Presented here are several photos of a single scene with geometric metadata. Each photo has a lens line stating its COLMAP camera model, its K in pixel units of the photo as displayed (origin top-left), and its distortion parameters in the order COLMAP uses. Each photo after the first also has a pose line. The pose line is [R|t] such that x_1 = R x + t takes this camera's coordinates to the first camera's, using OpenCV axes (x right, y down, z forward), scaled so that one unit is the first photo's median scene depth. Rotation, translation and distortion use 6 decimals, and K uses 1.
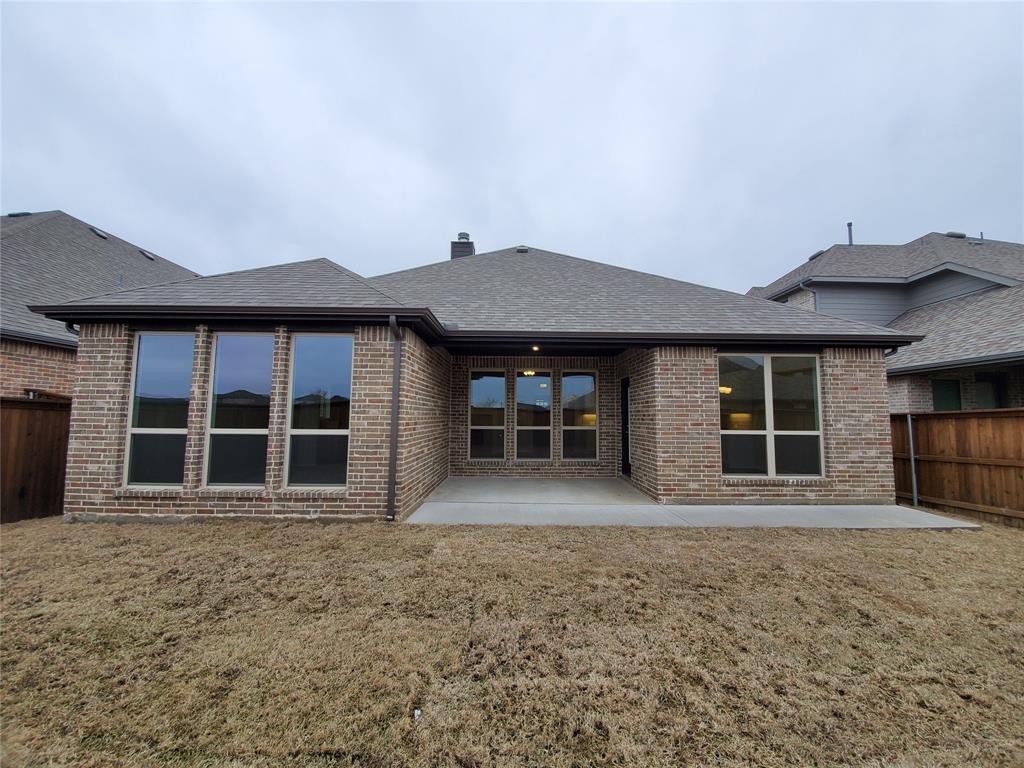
lens RADIAL K [[405.2, 0, 514.5], [0, 405.2, 383.7], [0, 0, 1]] dist [-0.000169, -0.008171]
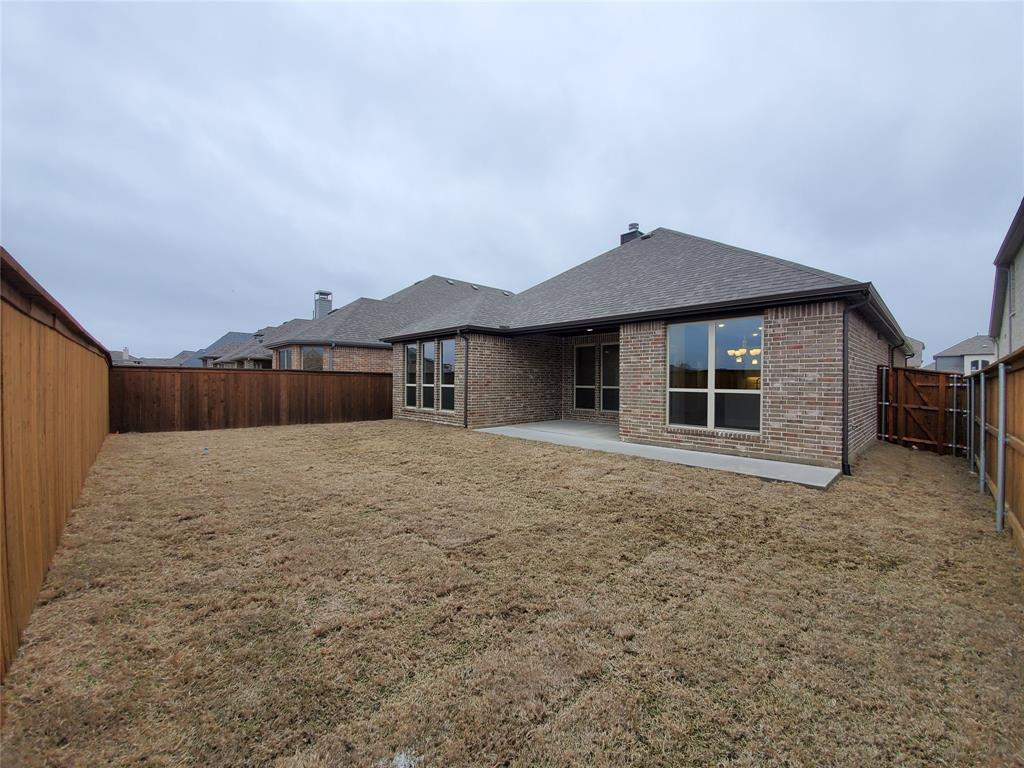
lens RADIAL K [[405.2, 0, 514.0], [0, 405.2, 383.5], [0, 0, 1]] dist [-0.000169, -0.008171]
pose [[0.680532, 0.001563, -0.732717, 1.104377], [0.058688, 0.996669, 0.056634, 0.003888], [0.730364, -0.081543, 0.678173, -0.176256]]
